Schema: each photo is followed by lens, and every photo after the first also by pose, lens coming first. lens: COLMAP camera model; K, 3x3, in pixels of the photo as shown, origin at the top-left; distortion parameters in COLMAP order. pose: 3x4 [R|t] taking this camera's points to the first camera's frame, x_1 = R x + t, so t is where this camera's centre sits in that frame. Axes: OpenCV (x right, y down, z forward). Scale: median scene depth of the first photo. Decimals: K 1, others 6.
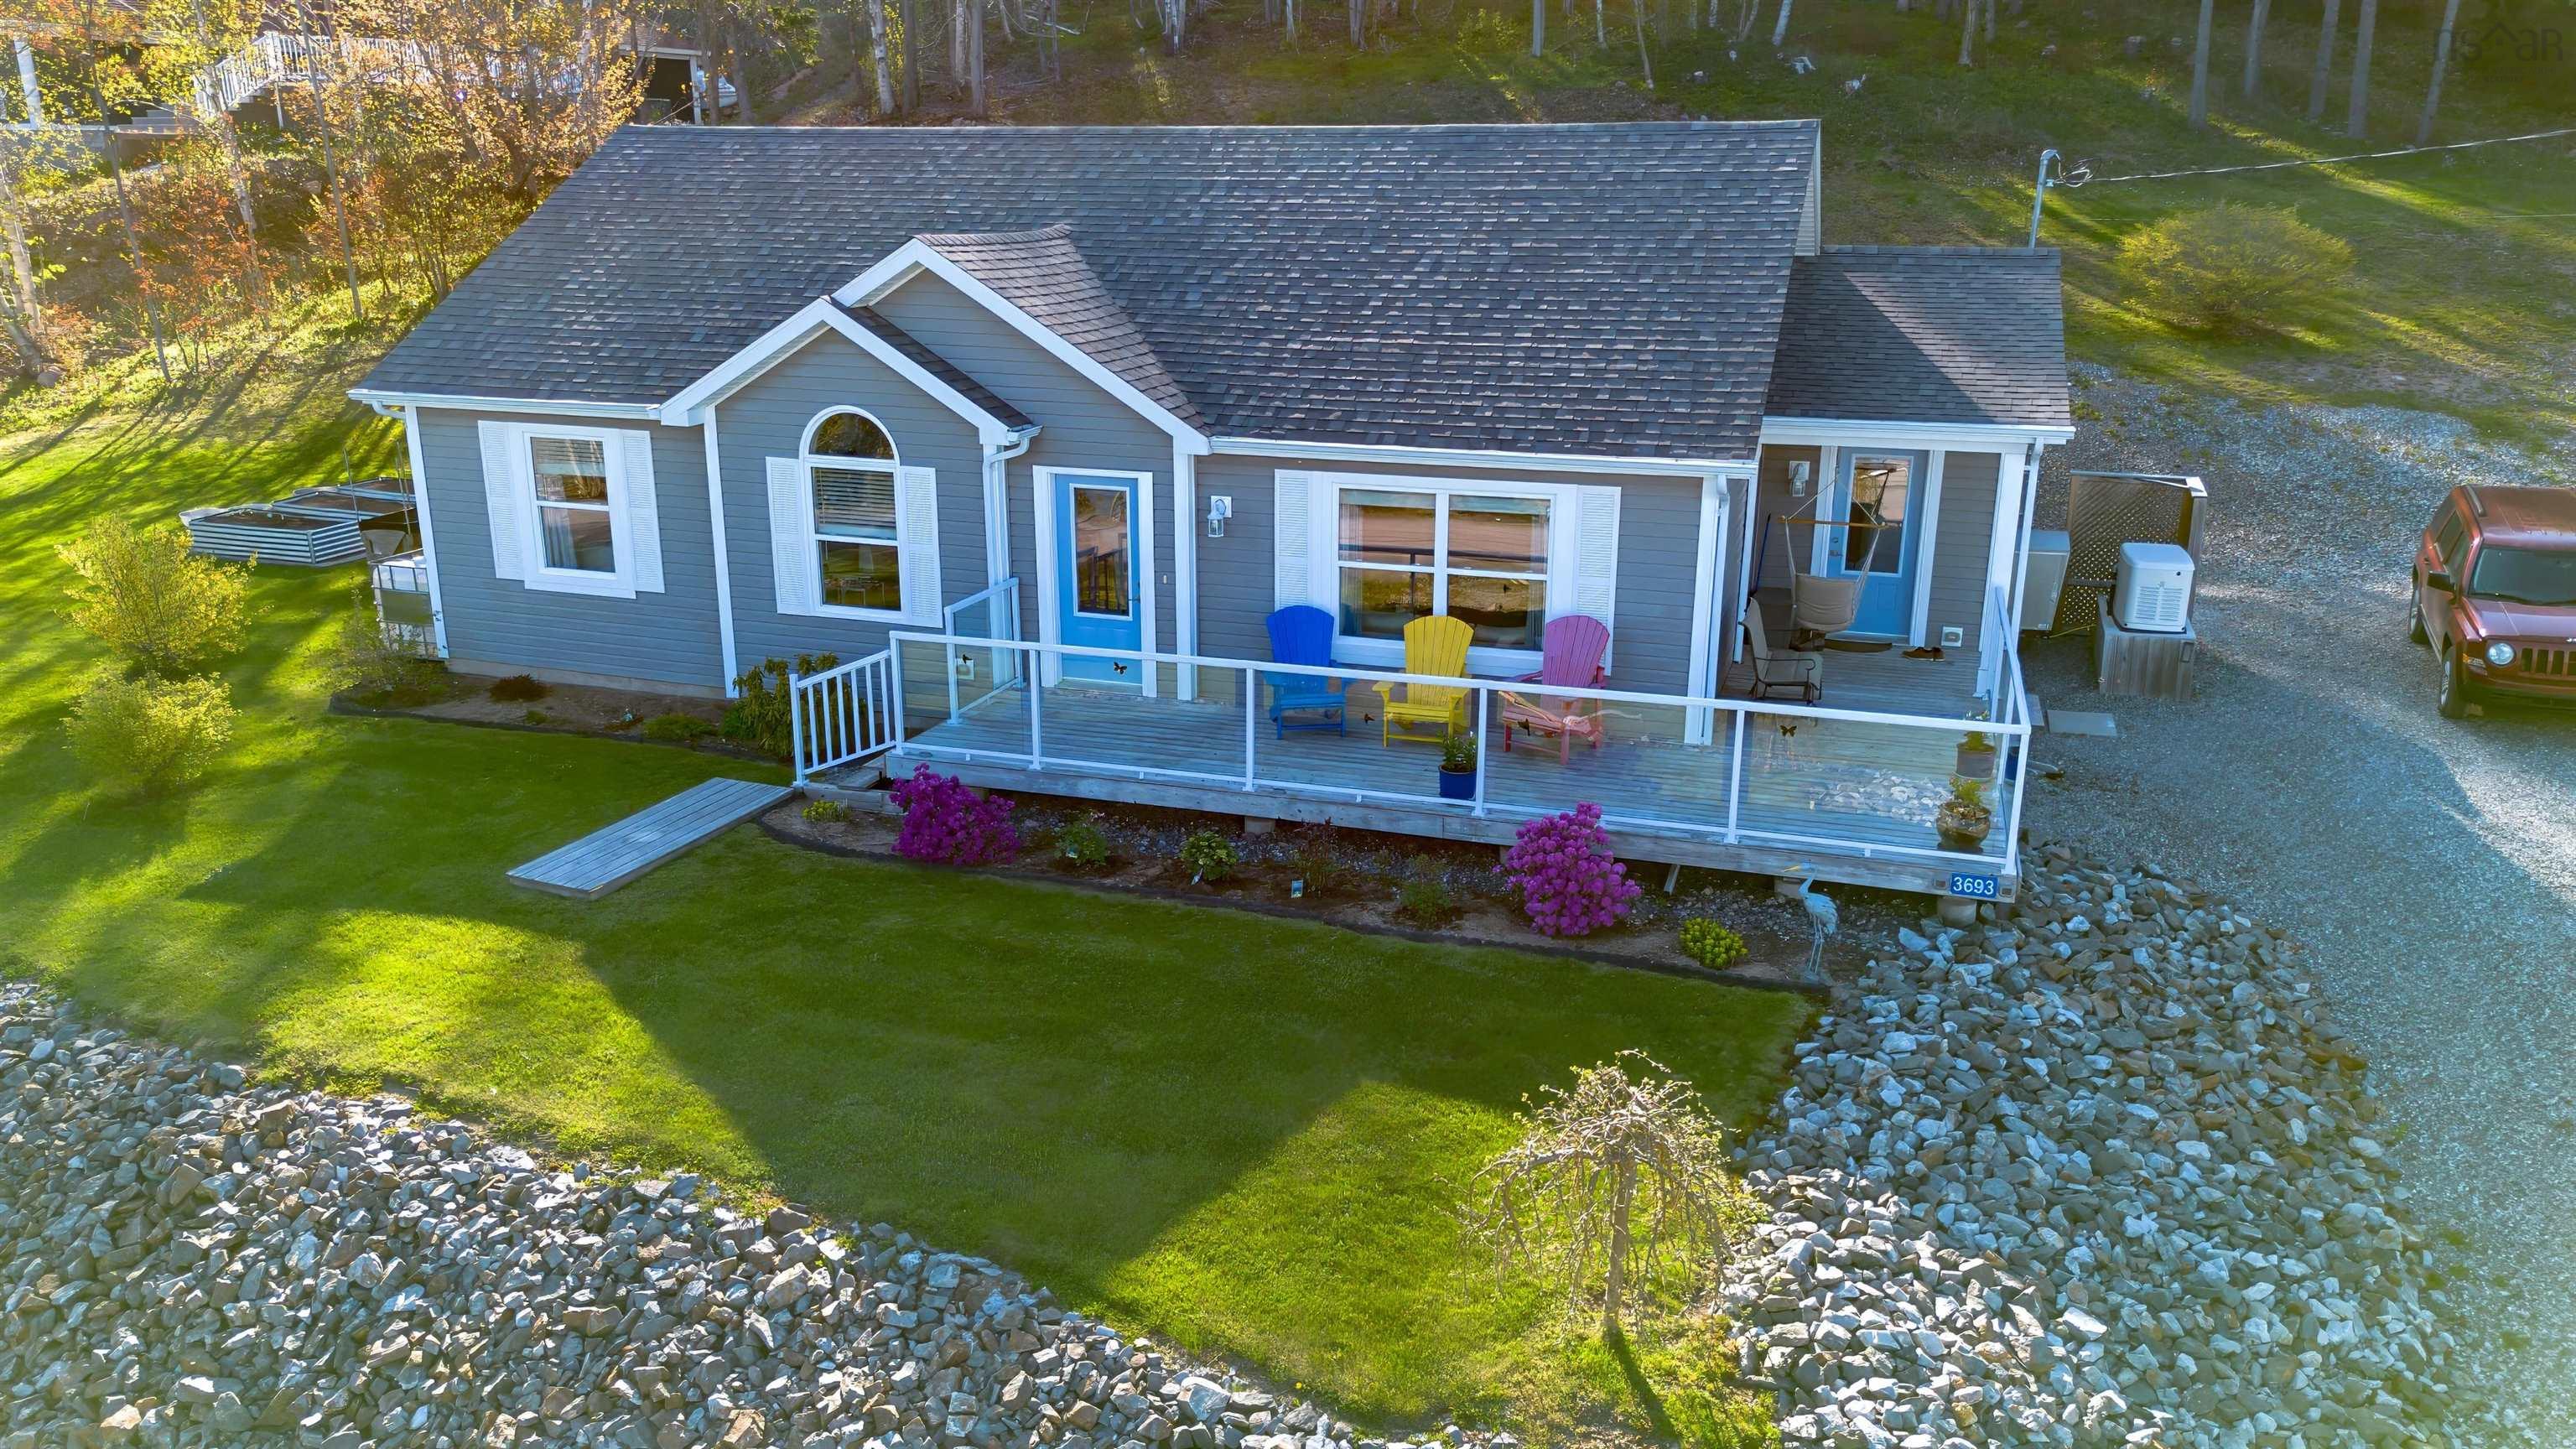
lens RADIAL K [[1772.7, 0, 1294.1], [0, 1772.7, 842.5], [0, 0, 1]] dist [0.034753, -0.029542]
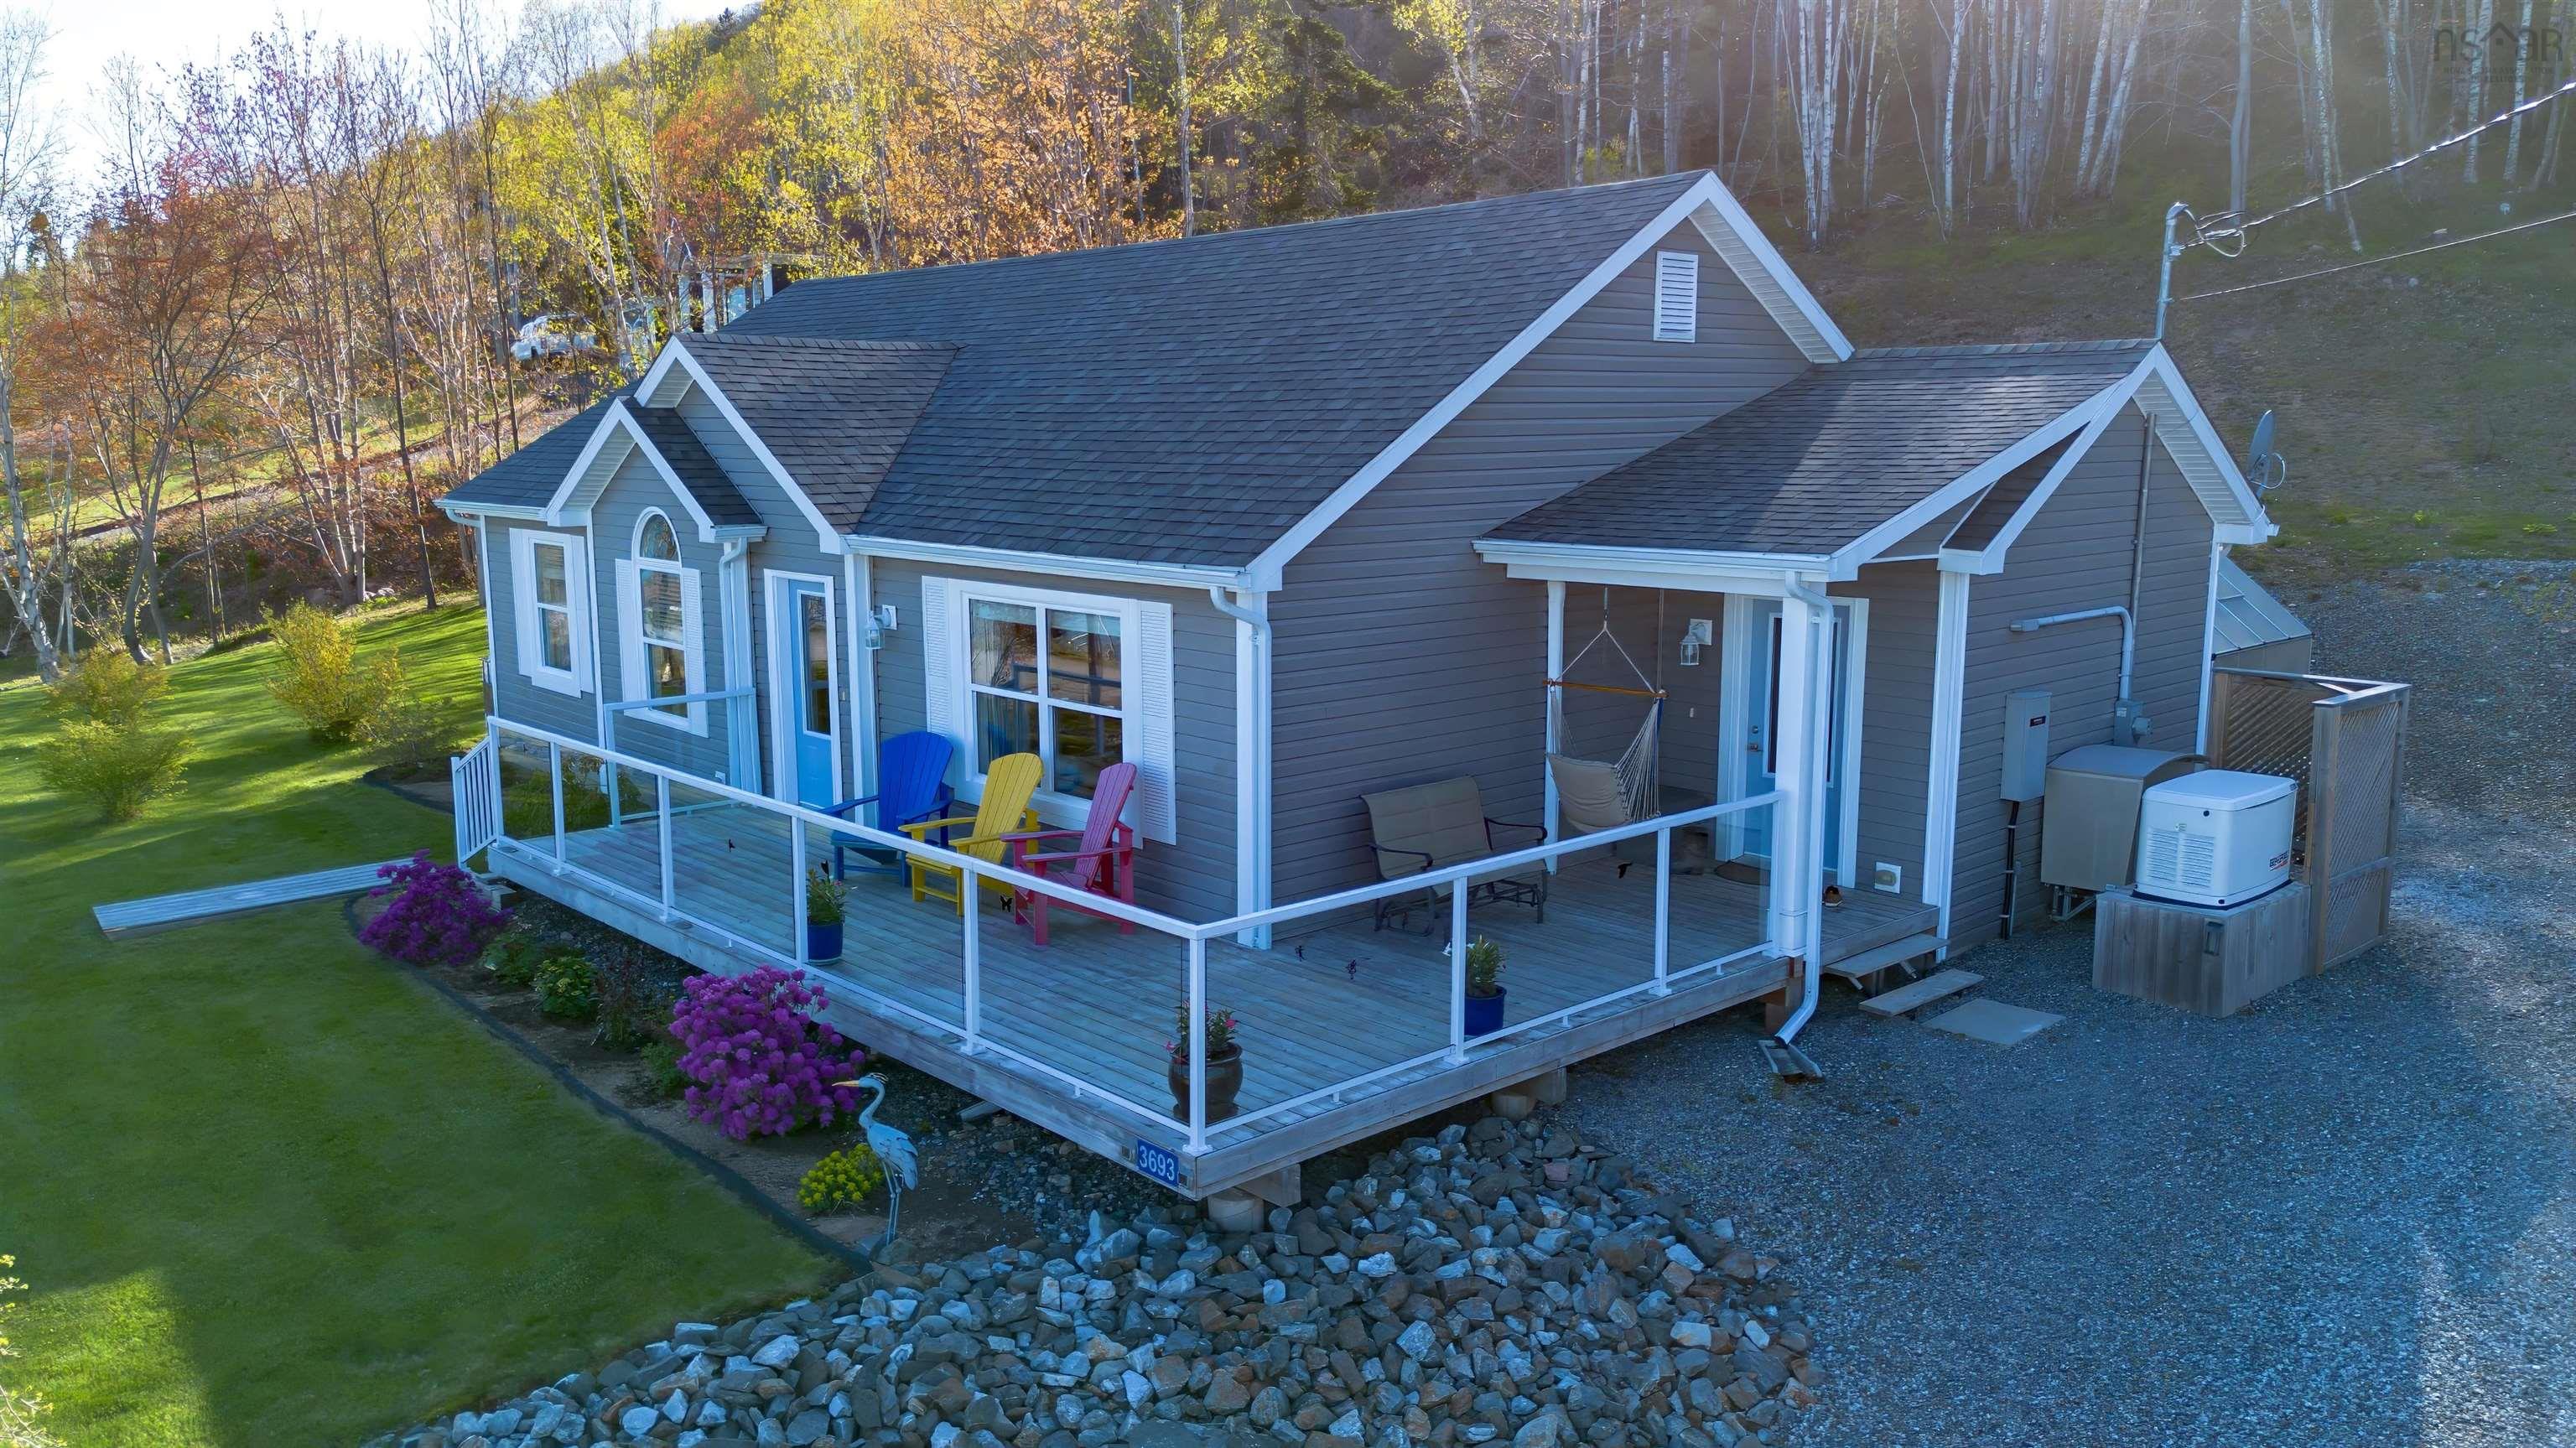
lens RADIAL K [[1867.1, 0, 1288.0], [0, 1867.1, 724.0], [0, 0, 1]] dist [0.022190, 0.000897]
pose [[0.874513, 0.072343, -0.479577, 0.588738], [-0.165432, 0.974006, -0.154739, -0.027939], [0.455917, 0.214659, 0.863748, 0.307735]]
